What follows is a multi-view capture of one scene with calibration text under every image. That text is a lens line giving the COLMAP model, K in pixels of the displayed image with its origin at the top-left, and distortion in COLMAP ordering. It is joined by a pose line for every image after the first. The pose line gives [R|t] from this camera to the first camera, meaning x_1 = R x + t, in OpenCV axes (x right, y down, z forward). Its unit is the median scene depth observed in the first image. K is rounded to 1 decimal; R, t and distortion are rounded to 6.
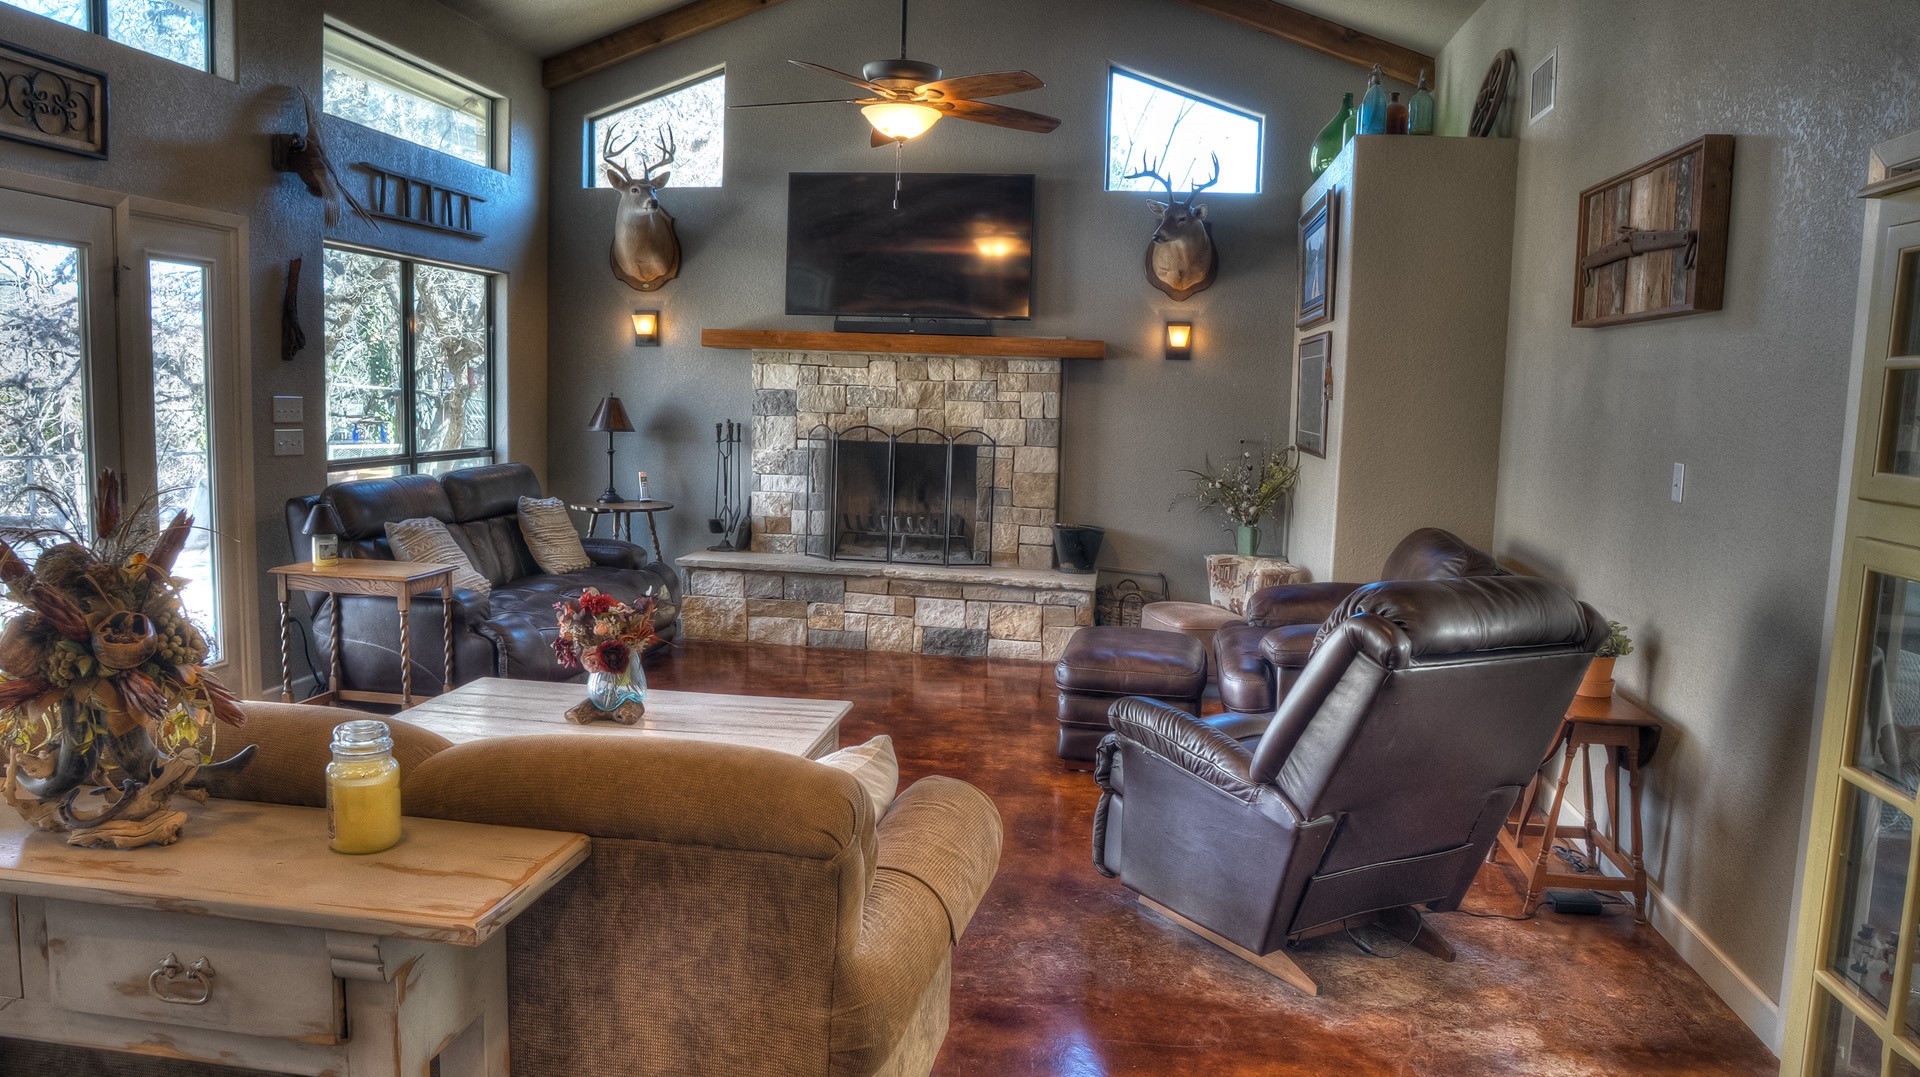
lens RADIAL K [[1339.3, 0, 957.0], [0, 1339.3, 538.9], [0, 0, 1]] dist [-0.112835, 0.073443]
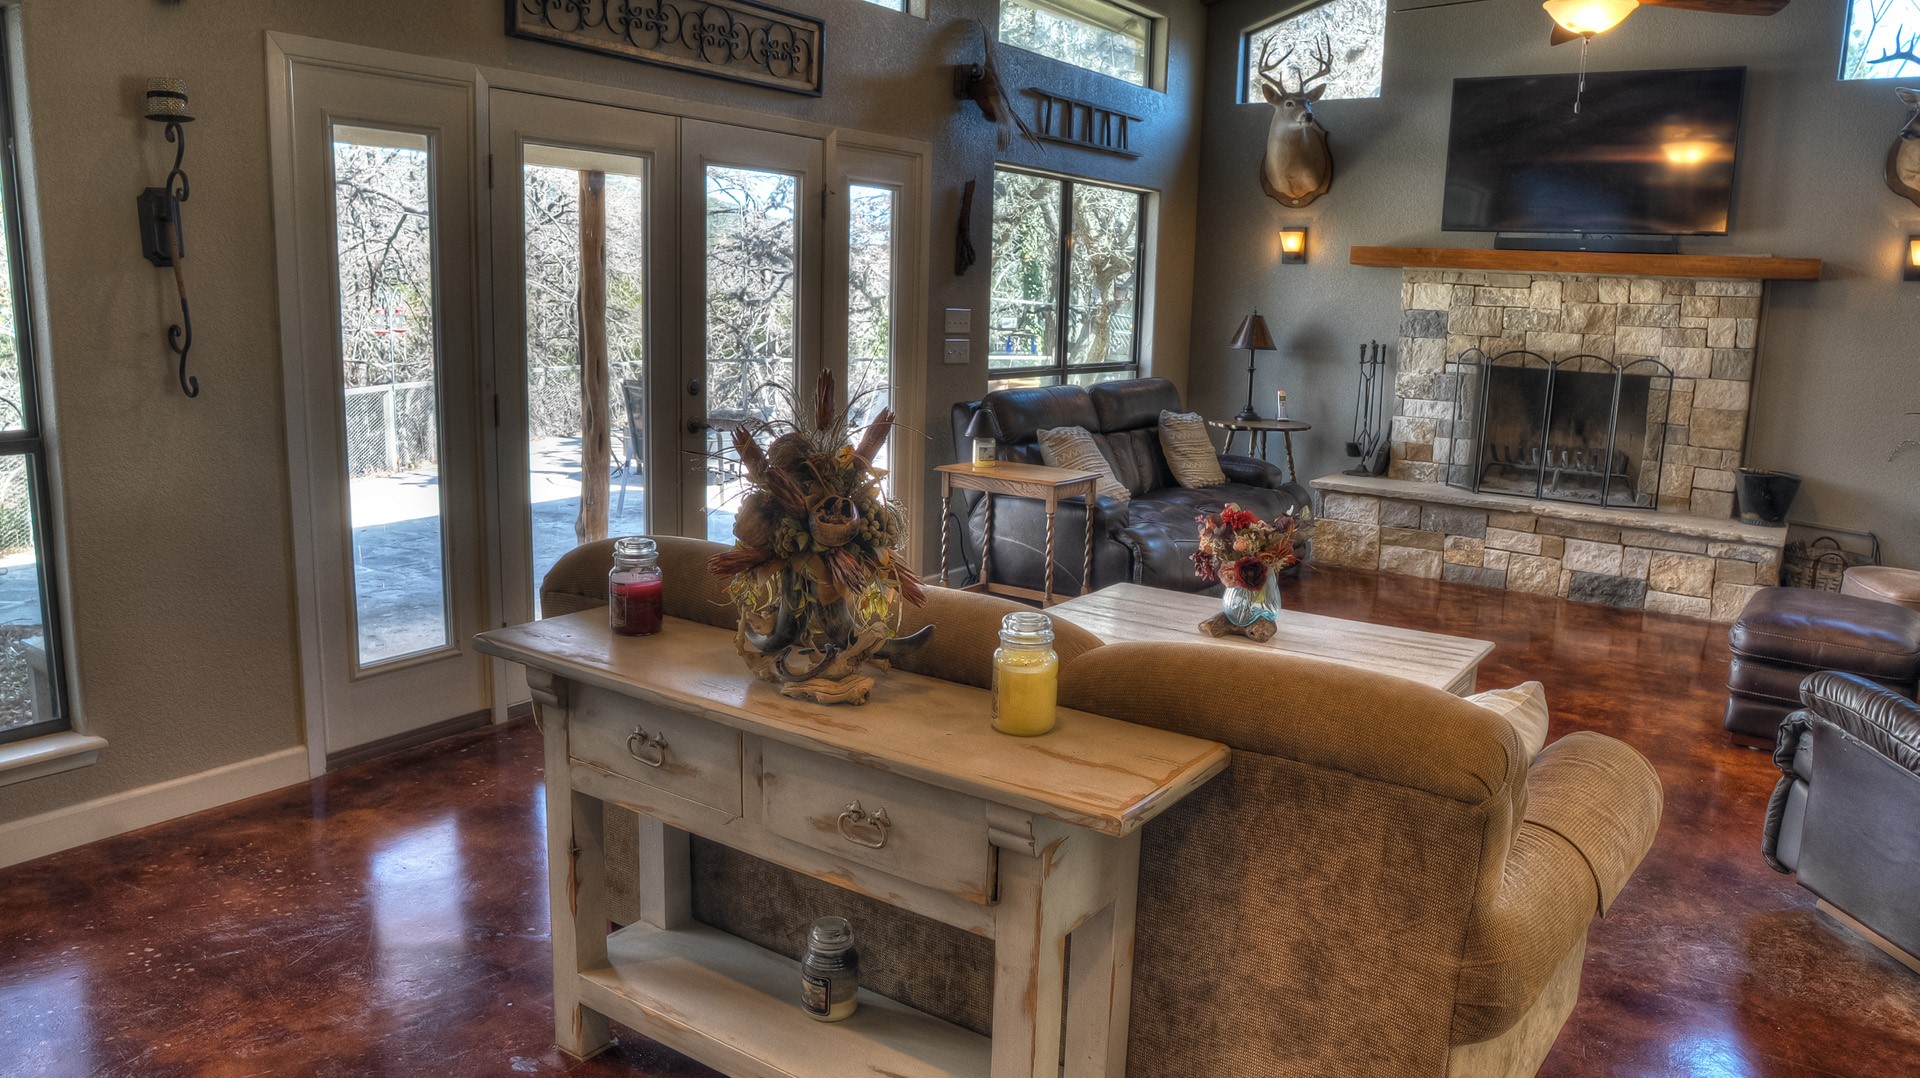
lens RADIAL K [[1339.3, 0, 957.0], [0, 1339.3, 539.4], [0, 0, 1]] dist [-0.112835, 0.073443]
pose [[0.893955, 0.079326, -0.441080, -0.007296], [-0.052627, 0.995982, 0.072461, 0.000864], [0.445056, -0.041564, 0.894538, 0.000411]]
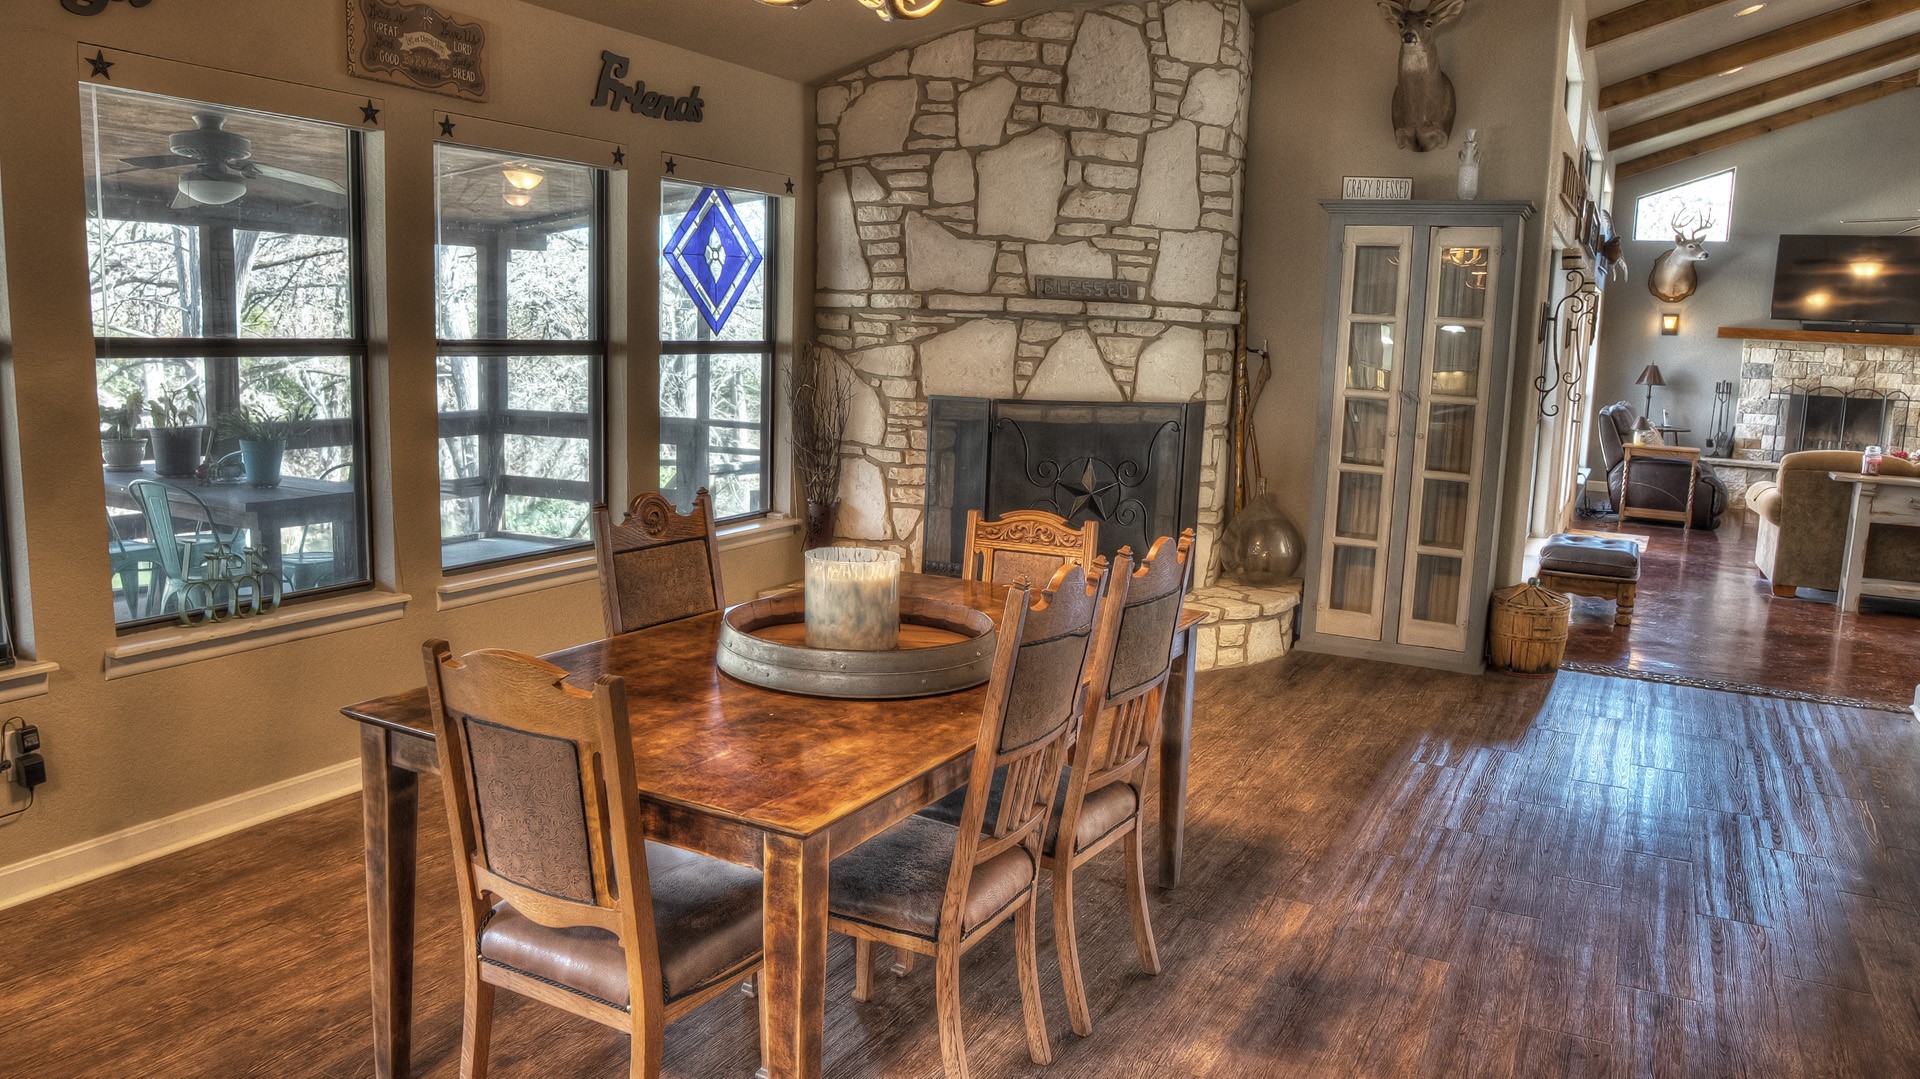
lens RADIAL K [[1339.3, 0, 957.0], [0, 1339.3, 539.9], [0, 0, 1]] dist [-0.112835, 0.073443]
pose [[0.940094, 0.058475, -0.335864, -0.560605], [-0.046388, 0.997958, 0.043908, 0.091872], [0.337746, -0.025698, 0.940887, -0.948346]]
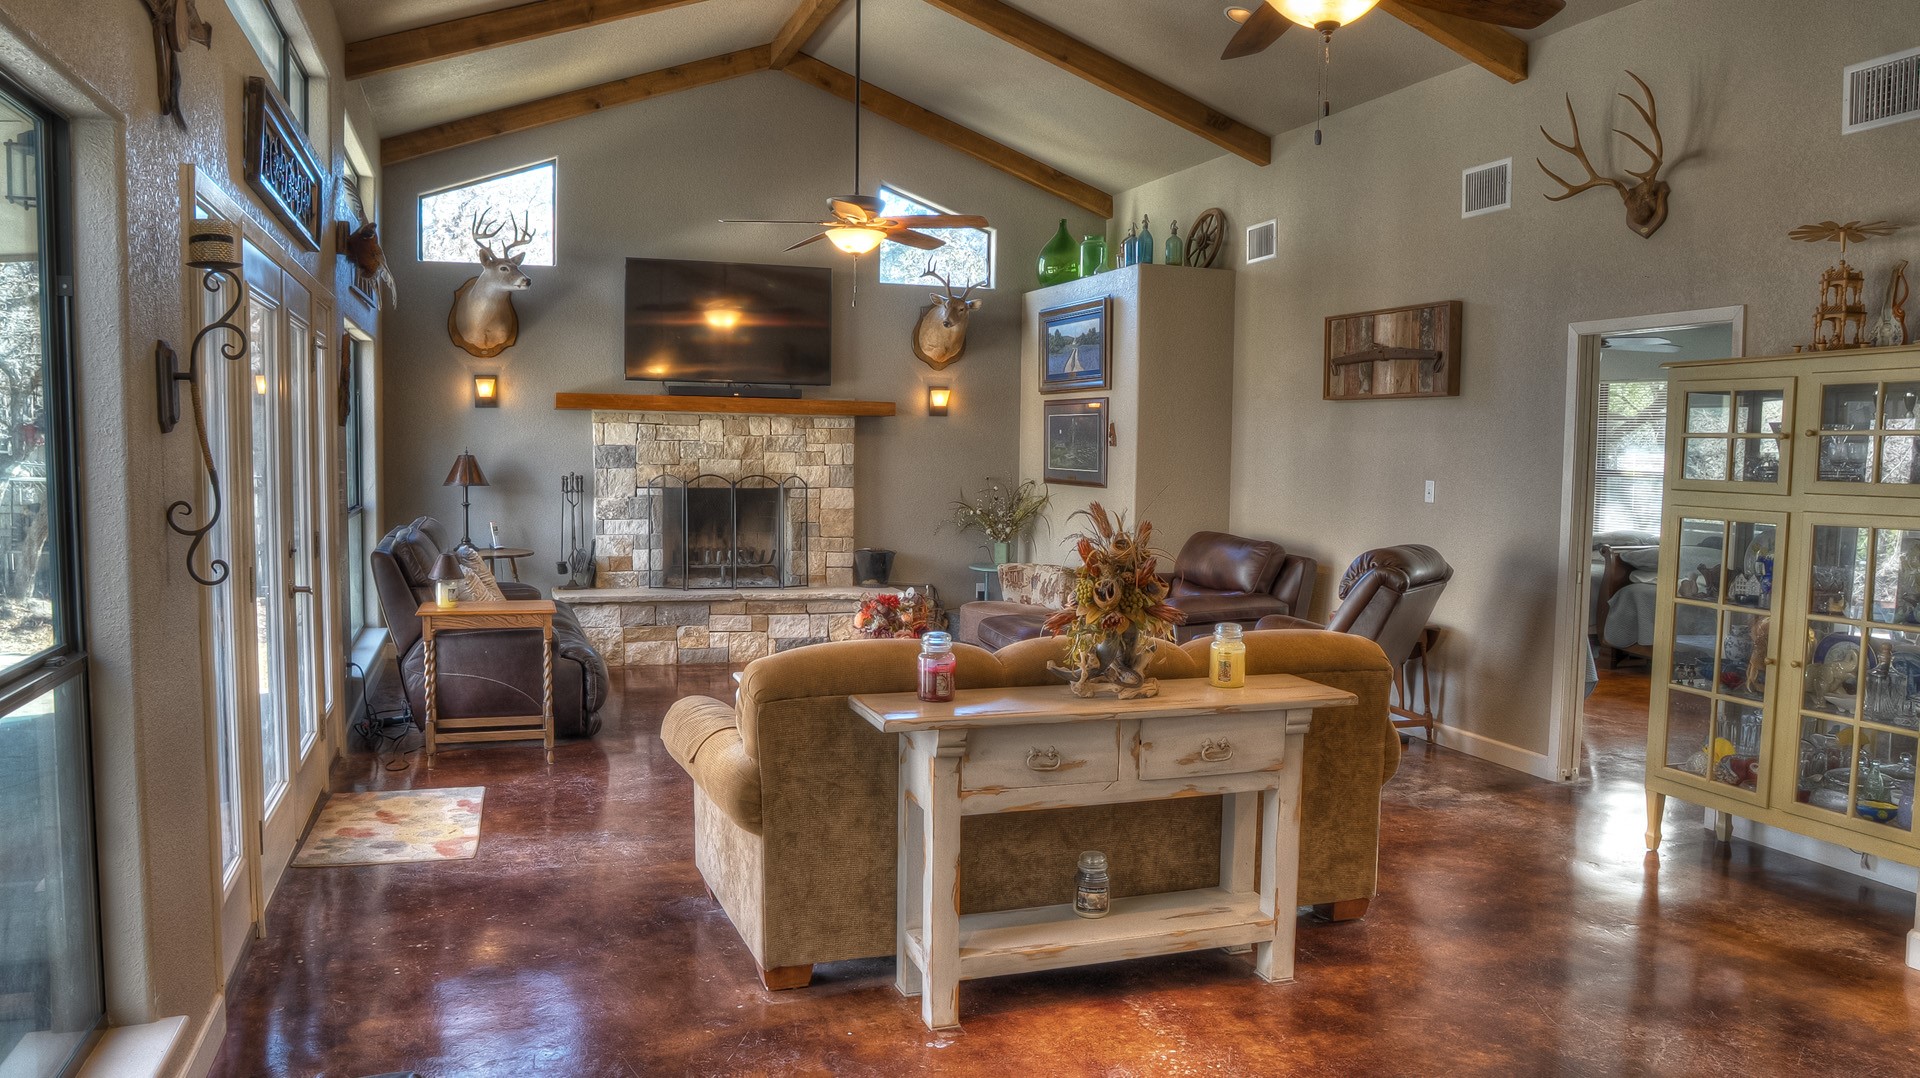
lens RADIAL K [[1339.3, 0, 957.0], [0, 1339.3, 539.4], [0, 0, 1]] dist [-0.112835, 0.073443]
pose [[0.888474, -0.048633, 0.456343, -0.426054], [0.062347, 0.997941, -0.015033, 0.004359], [-0.454673, 0.041808, 0.889677, -0.153079]]
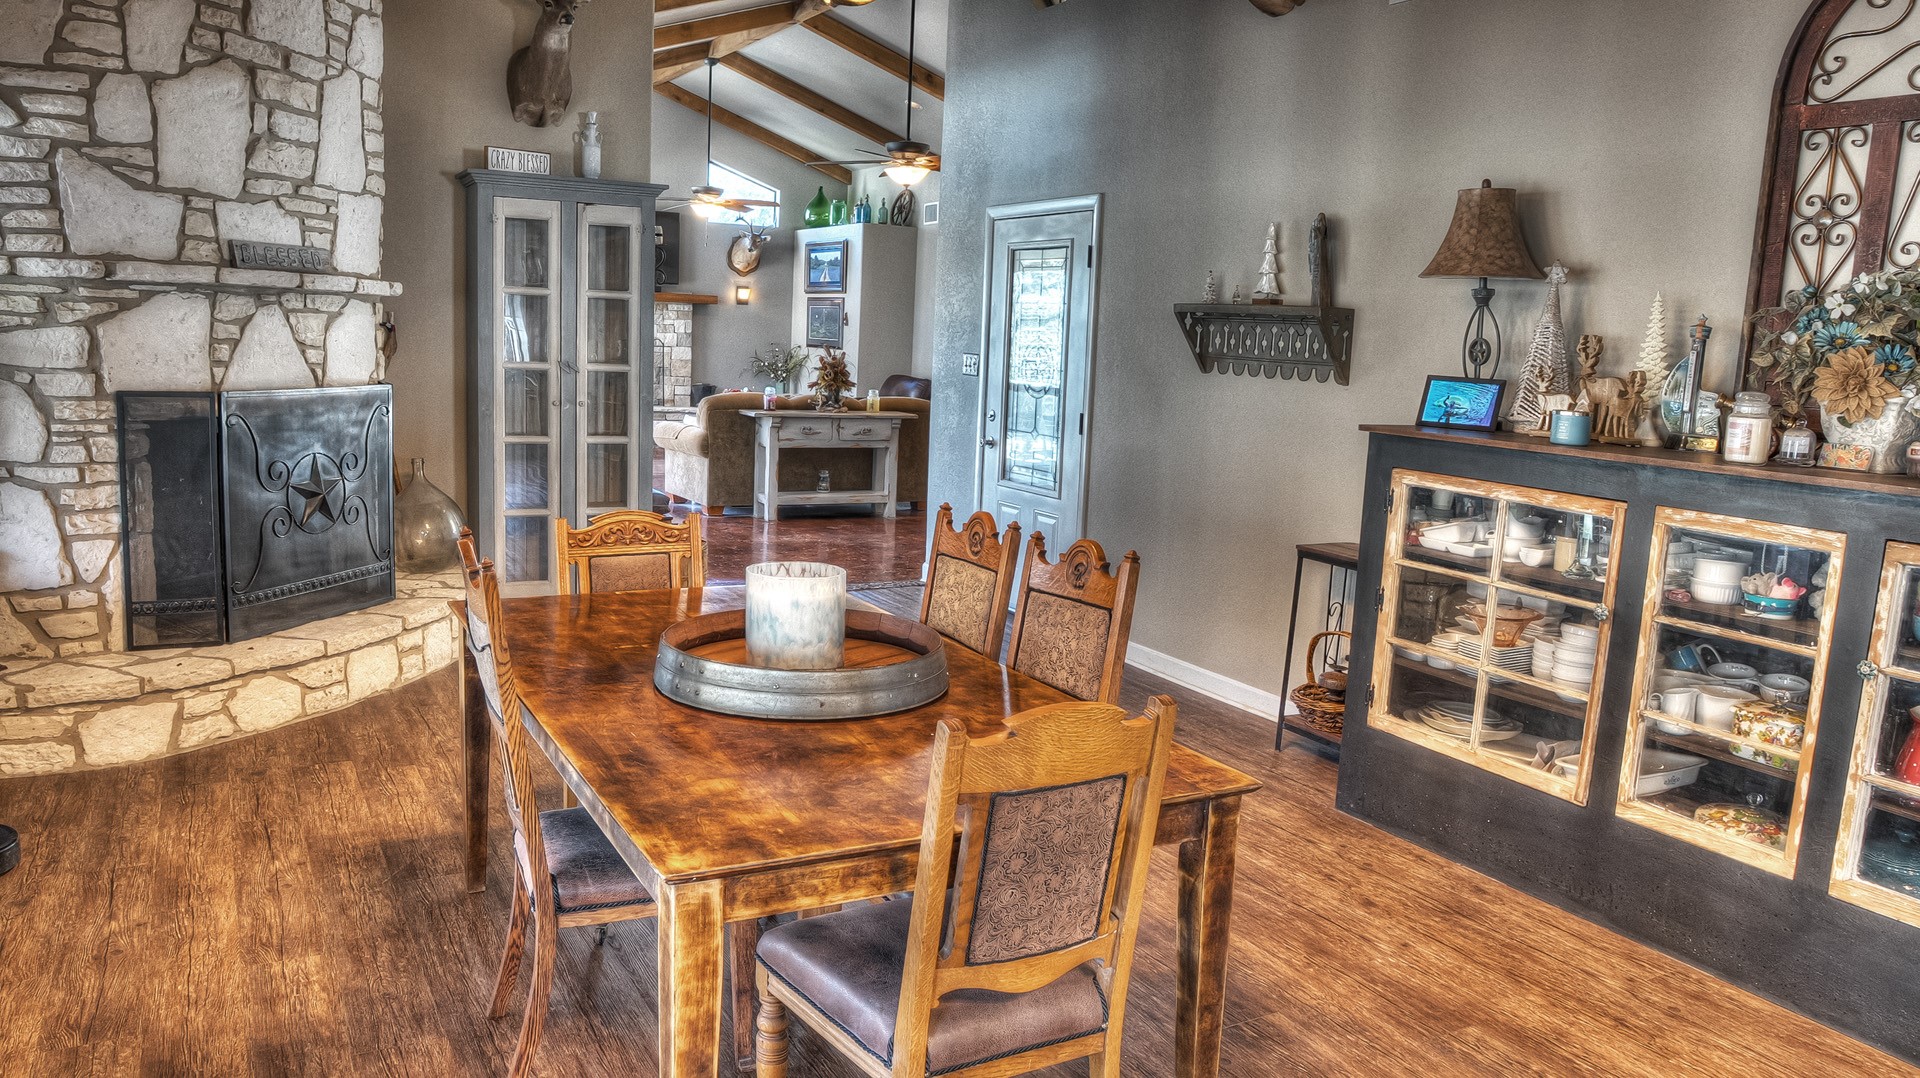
lens RADIAL K [[1339.3, 0, 957.0], [0, 1339.3, 539.4], [0, 0, 1]] dist [-0.112835, 0.073443]
pose [[0.793893, -0.084919, 0.602098, -0.890277], [0.043937, 0.995623, 0.082488, 0.078157], [-0.606468, -0.039033, 0.794150, -0.915202]]
